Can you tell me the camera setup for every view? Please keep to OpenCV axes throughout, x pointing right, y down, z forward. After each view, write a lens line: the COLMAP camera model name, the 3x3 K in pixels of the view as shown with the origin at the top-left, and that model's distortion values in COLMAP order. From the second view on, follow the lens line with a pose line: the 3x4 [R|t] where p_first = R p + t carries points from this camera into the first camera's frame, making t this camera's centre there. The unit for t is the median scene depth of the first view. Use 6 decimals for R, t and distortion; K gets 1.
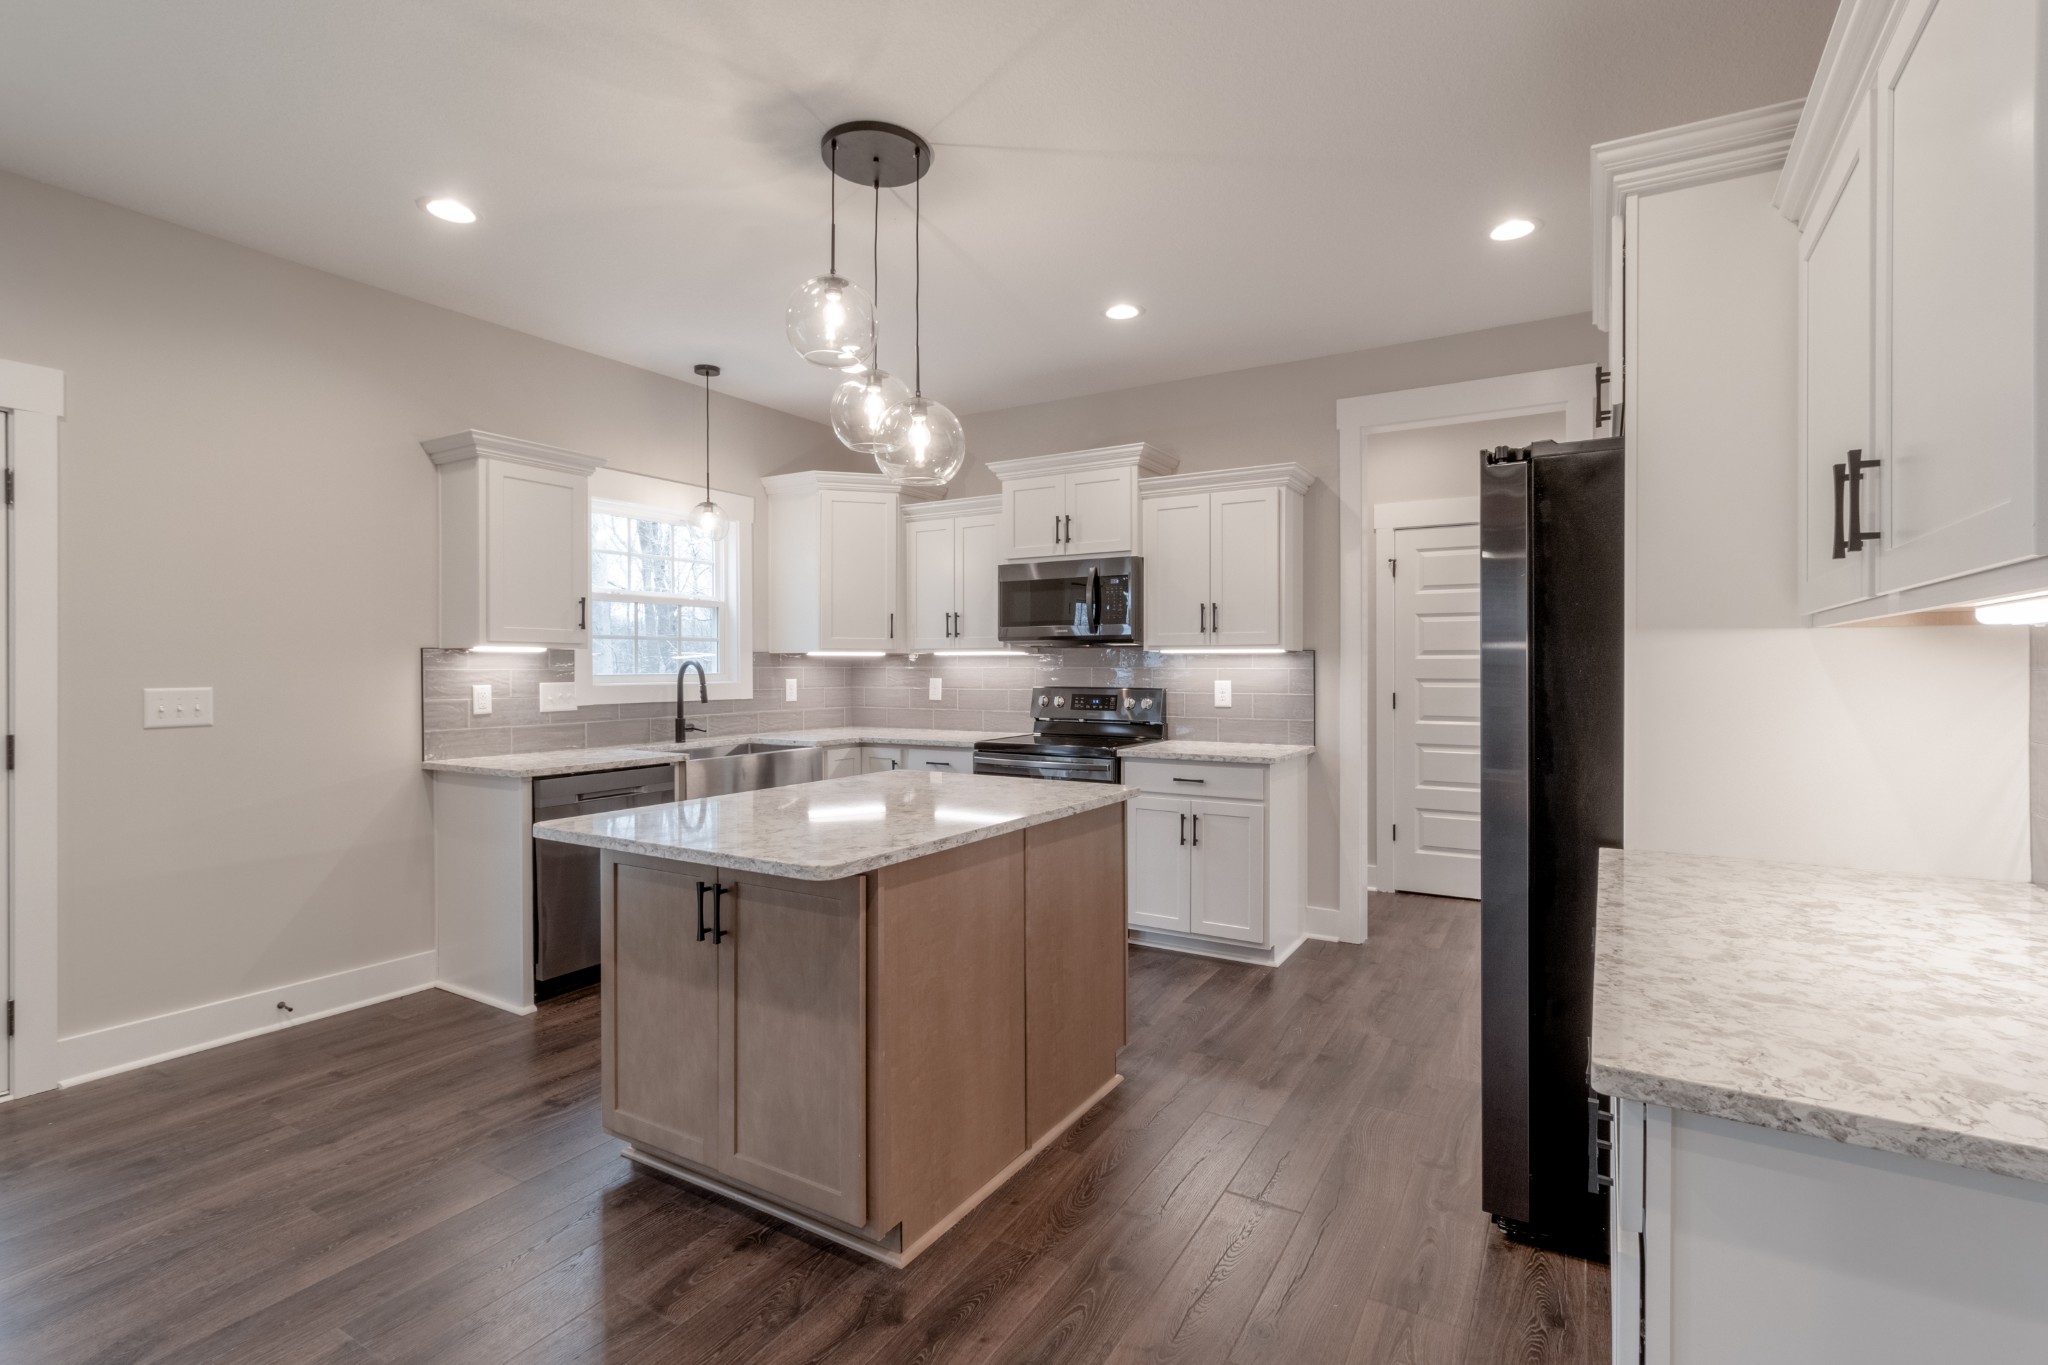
lens RADIAL K [[956.3, 0, 1024.5], [0, 956.3, 667.0], [0, 0, 1]] dist [-0.001155, 0.001430]
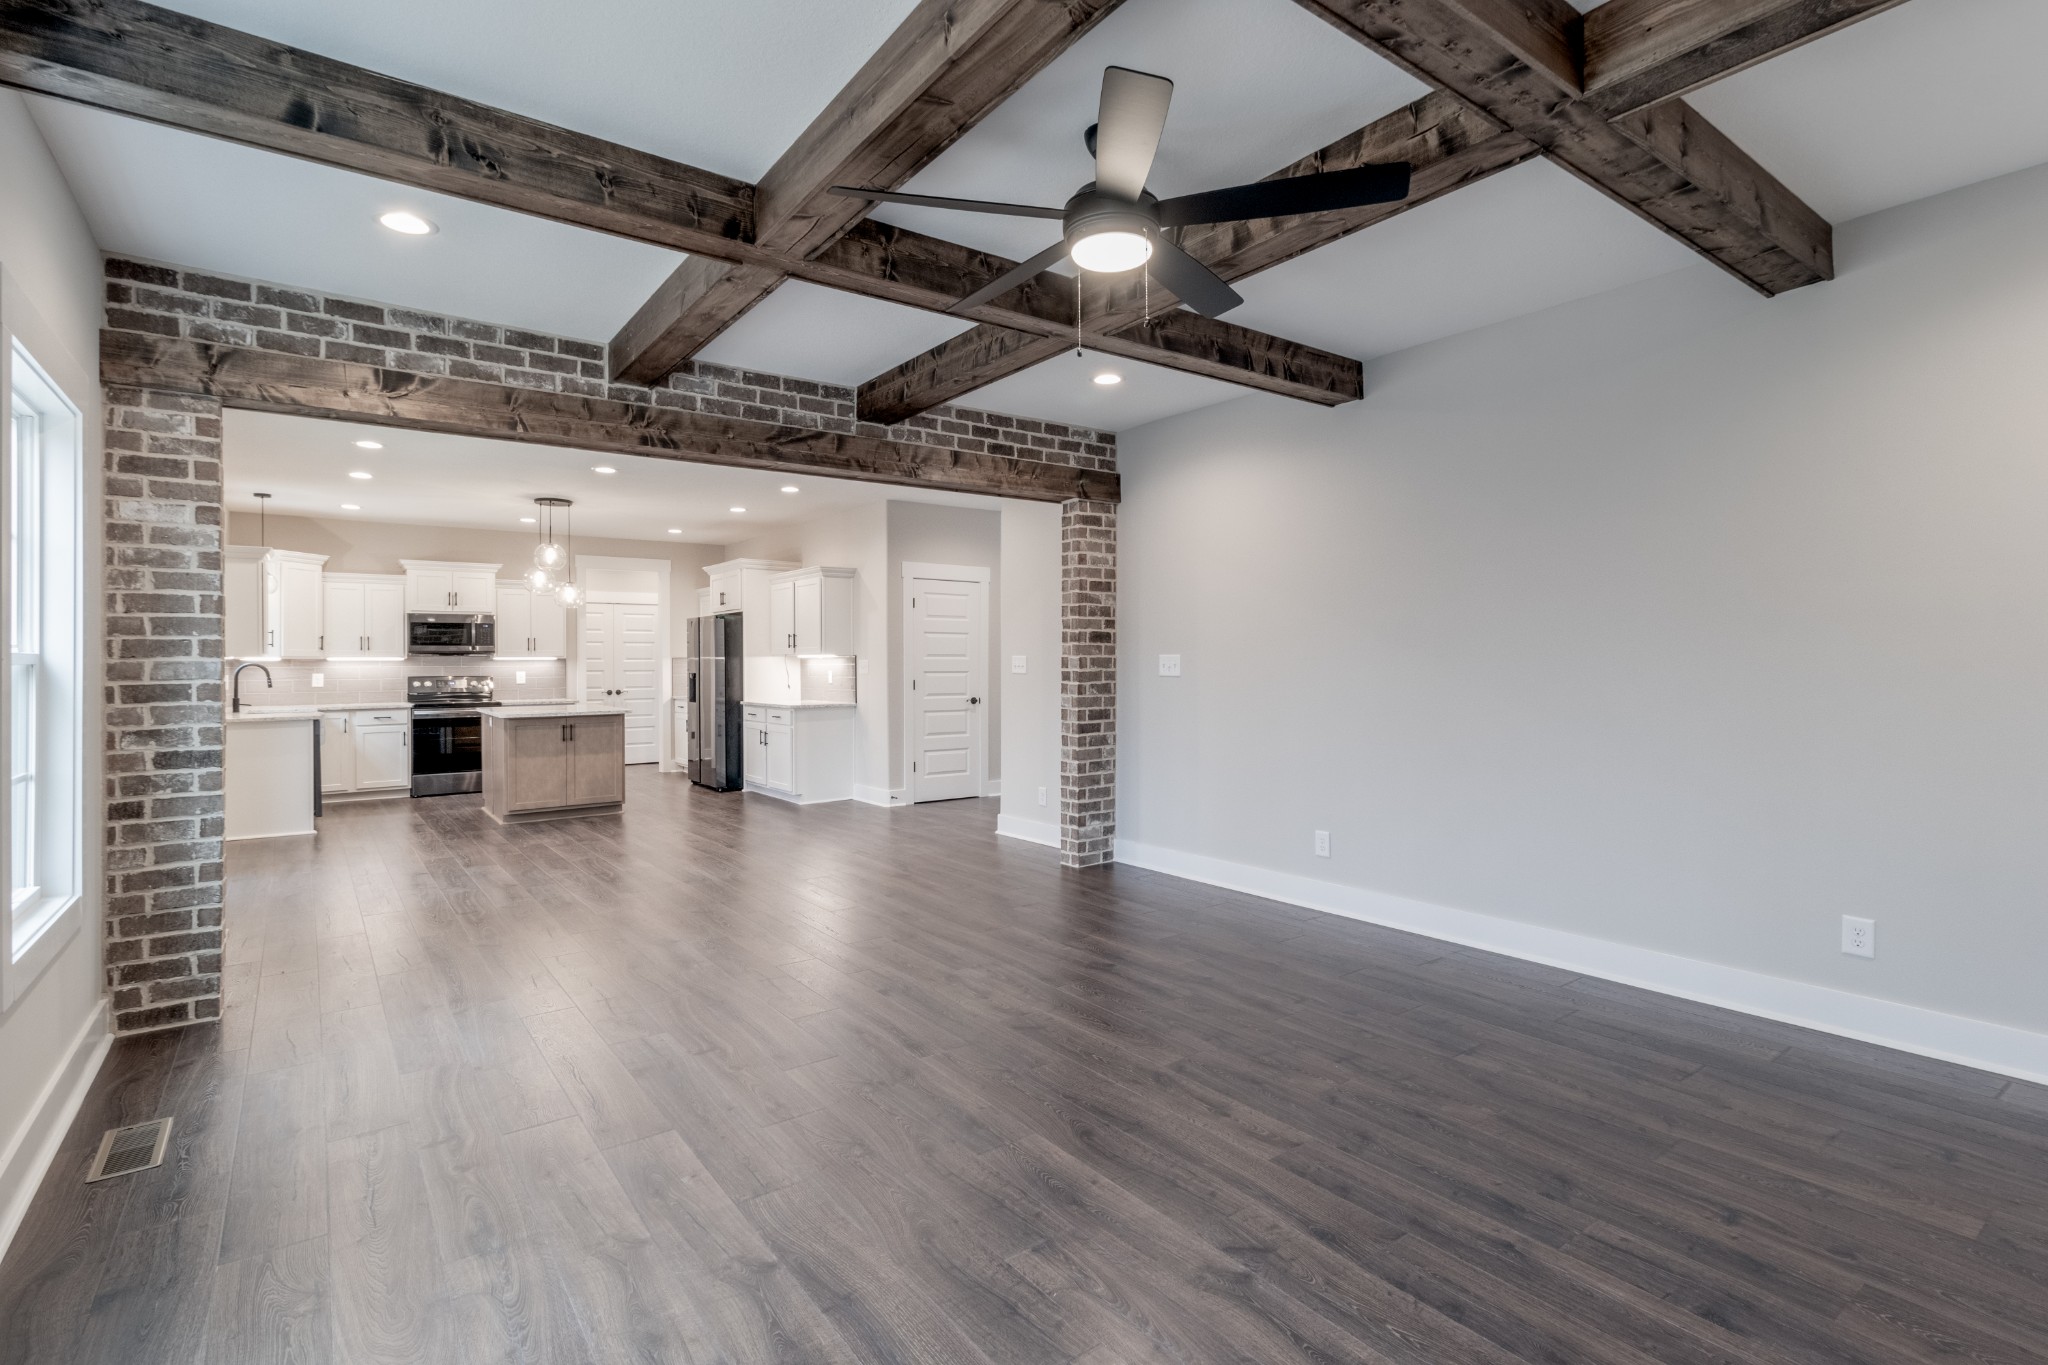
lens RADIAL K [[956.3, 0, 1051.1], [0, 956.3, 649.3], [0, 0, 1]] dist [-0.001155, 0.001430]
pose [[0.359897, 0.008444, 0.932954, -1.580209], [0.007139, 0.999905, -0.011804, -0.002582], [-0.932965, 0.010909, 0.359802, -1.044704]]
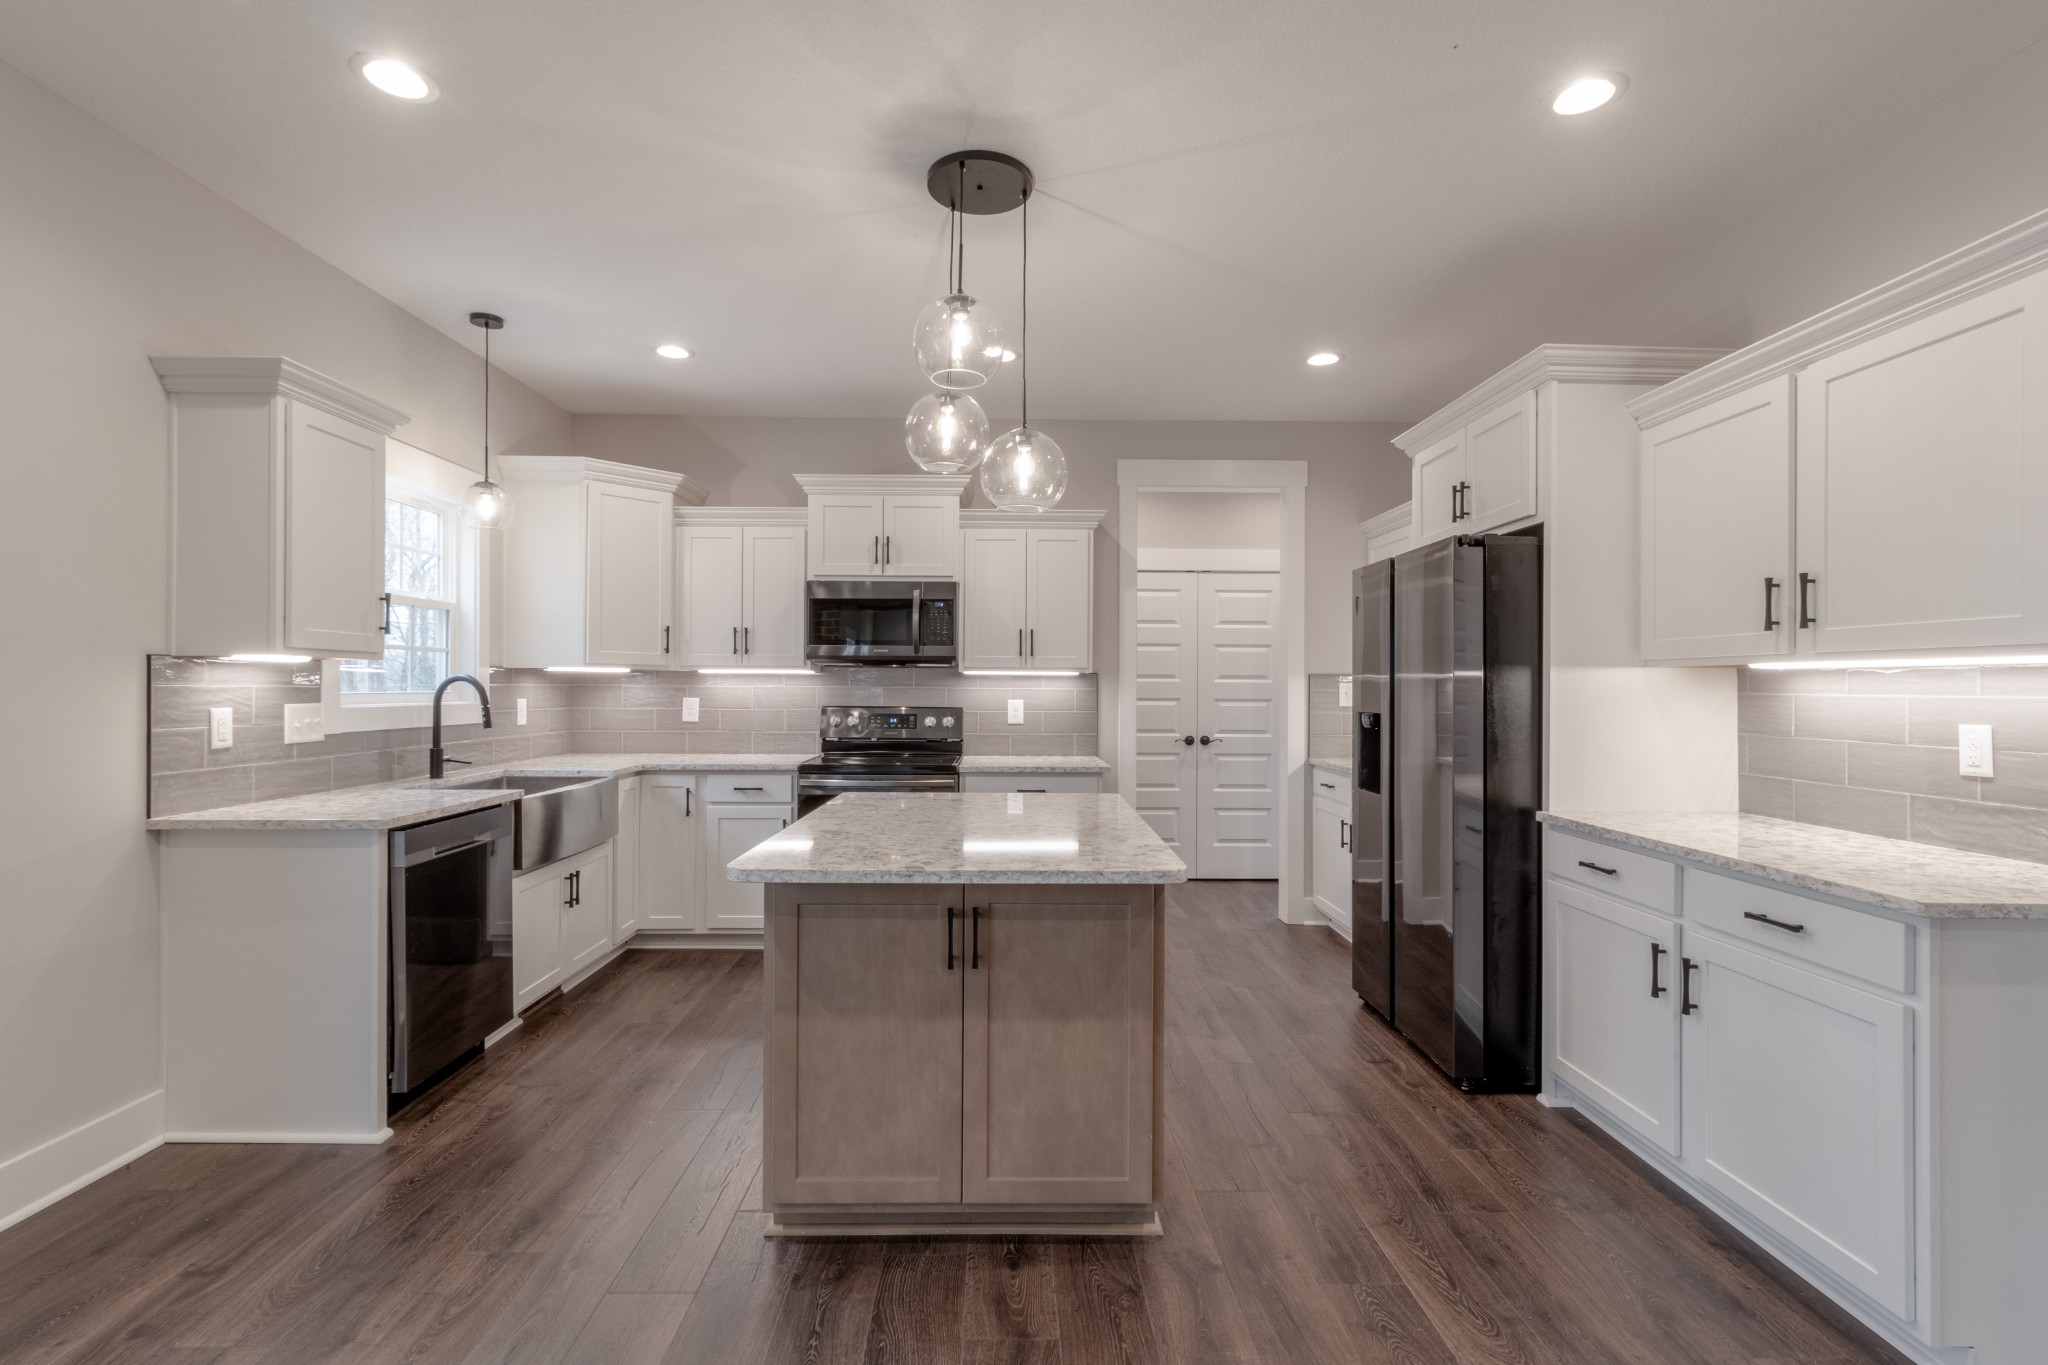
lens RADIAL K [[956.3, 0, 1020.1], [0, 956.3, 682.8], [0, 0, 1]] dist [-0.001155, 0.001430]
pose [[0.849973, 0.008110, 0.526764, -0.411838], [-0.006257, 0.999966, -0.005300, 0.000475], [-0.526789, 0.001209, 0.849995, 0.072341]]
